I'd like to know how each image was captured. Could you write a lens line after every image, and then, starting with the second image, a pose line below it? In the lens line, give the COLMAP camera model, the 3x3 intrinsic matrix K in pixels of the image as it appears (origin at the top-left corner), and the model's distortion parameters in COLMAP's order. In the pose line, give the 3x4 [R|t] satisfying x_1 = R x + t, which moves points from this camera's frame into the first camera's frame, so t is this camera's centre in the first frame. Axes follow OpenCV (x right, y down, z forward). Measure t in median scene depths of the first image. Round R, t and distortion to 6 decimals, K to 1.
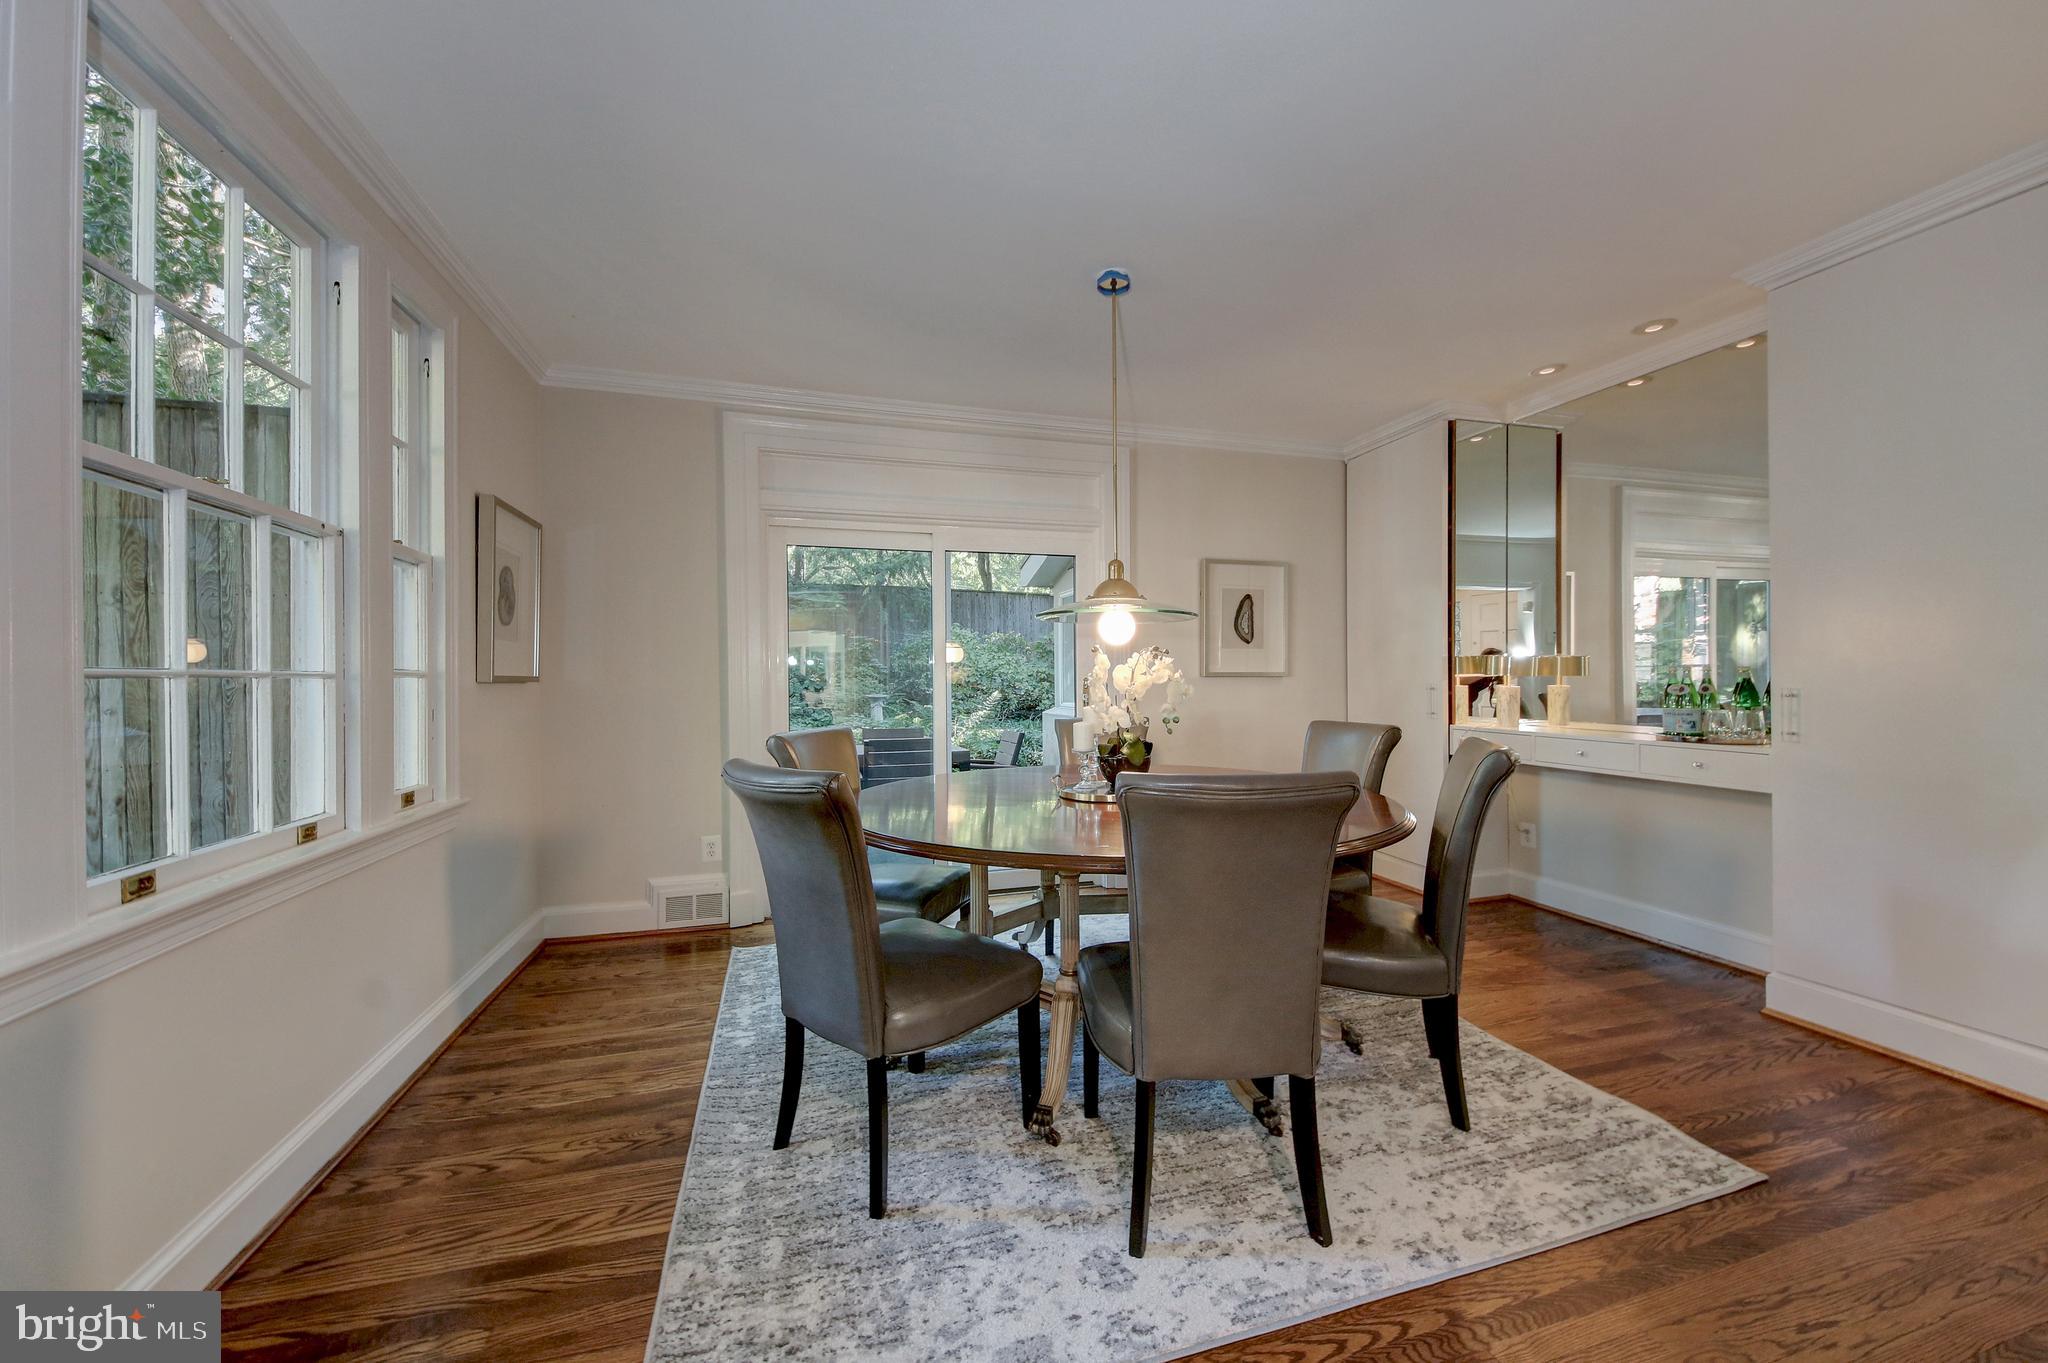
lens RADIAL K [[784.0, 0, 1026.4], [0, 784.0, 675.4], [0, 0, 1]] dist [-0.004973, -0.001400]
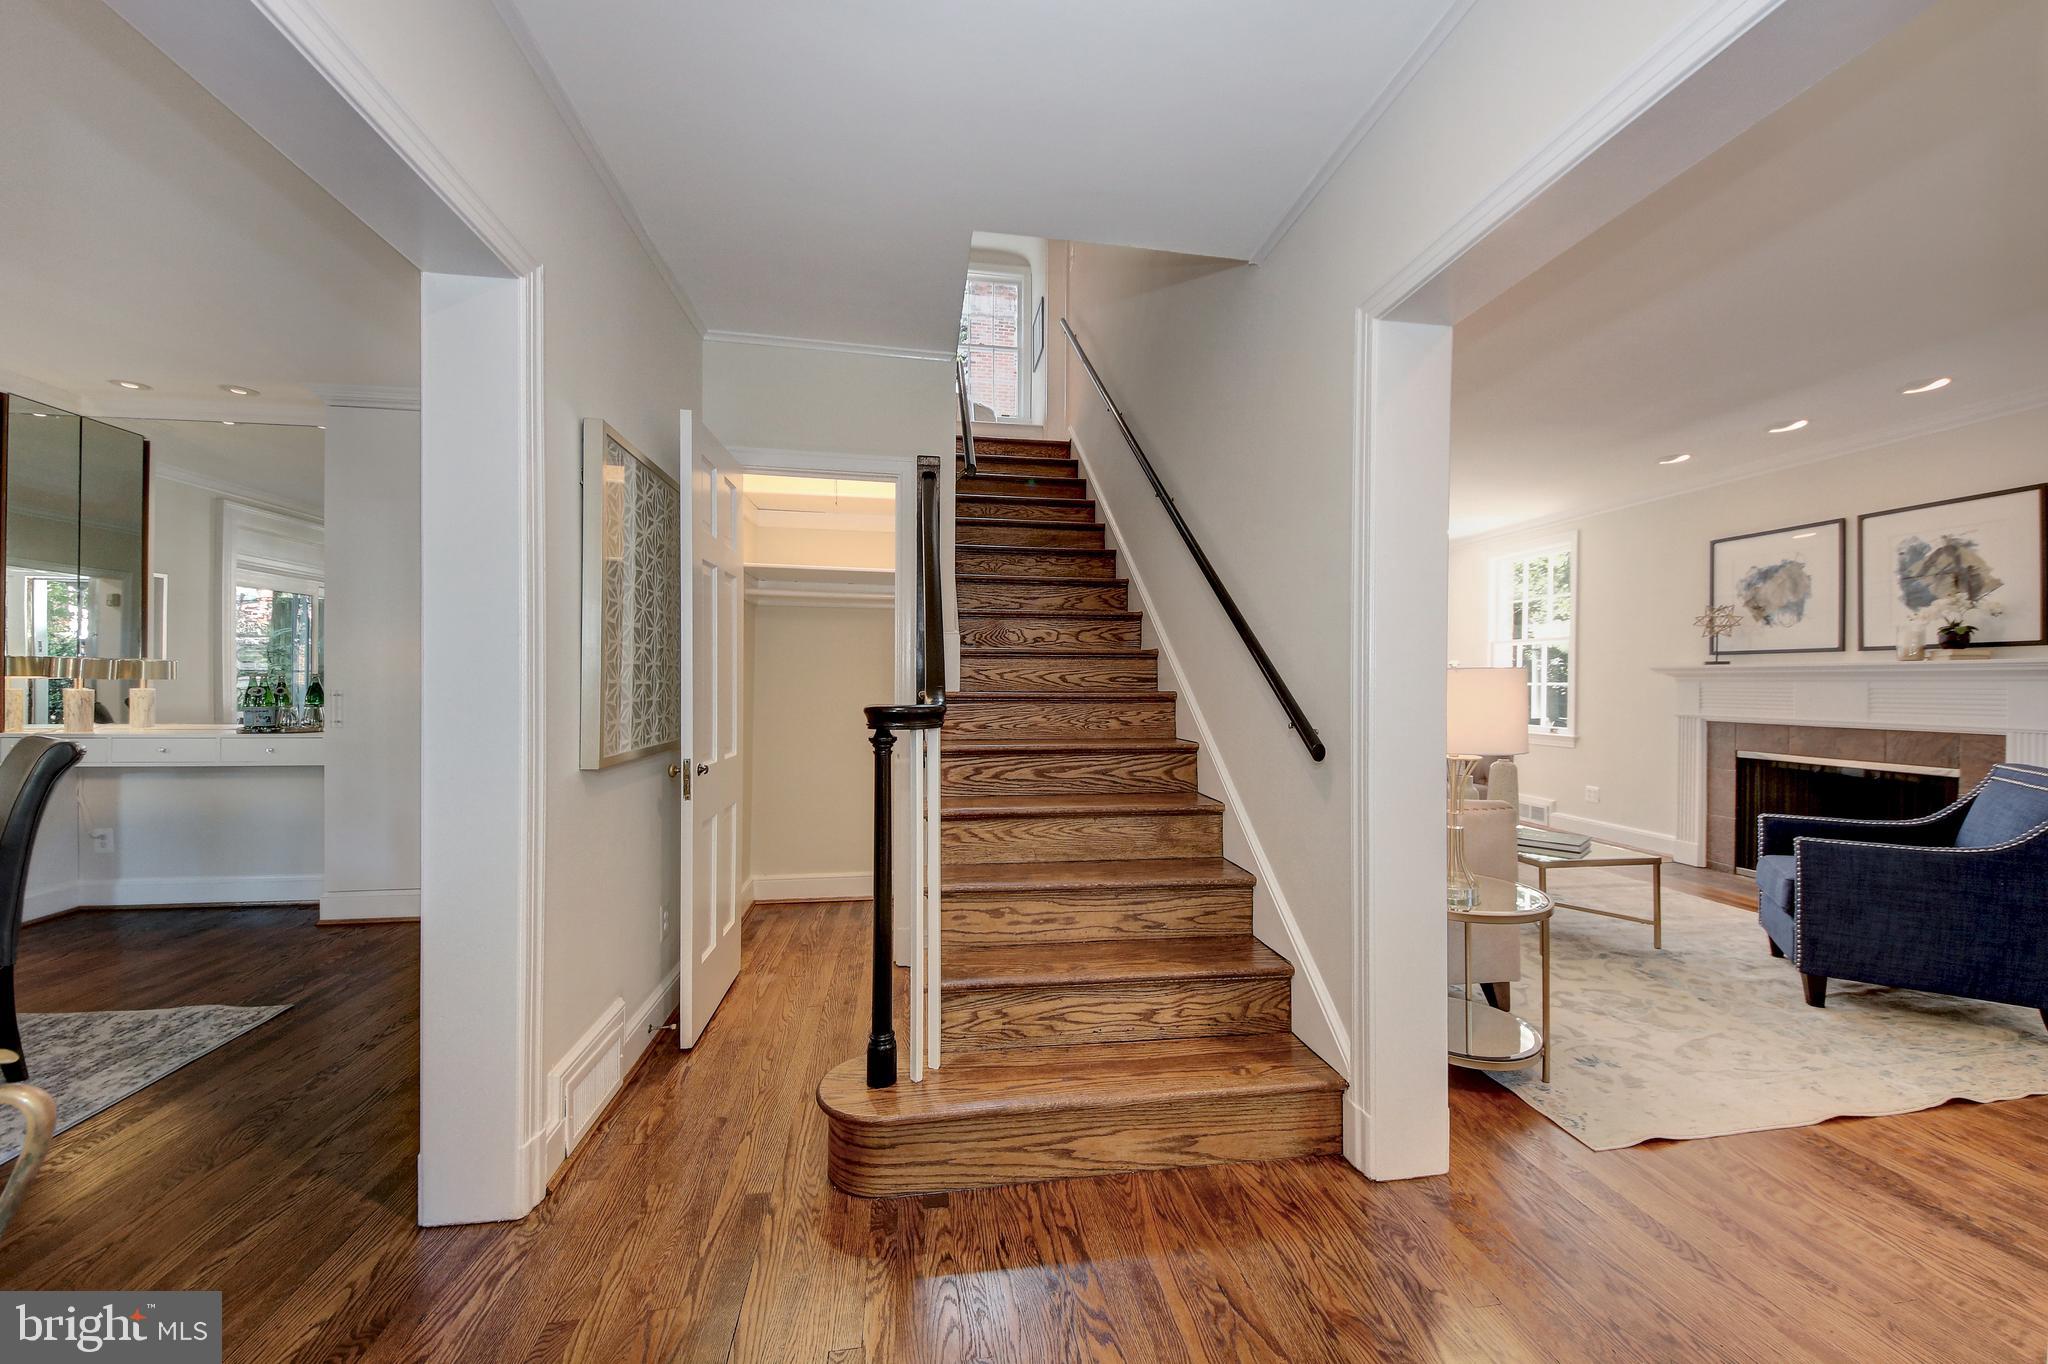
lens RADIAL K [[784.0, 0, 1013.0], [0, 784.0, 682.0], [0, 0, 1]] dist [-0.004973, -0.001400]
pose [[0.145855, 0.000177, 0.989306, -0.215852], [-0.007577, 0.999971, 0.000938, -0.007388], [-0.989277, -0.007633, 0.145852, -0.372368]]
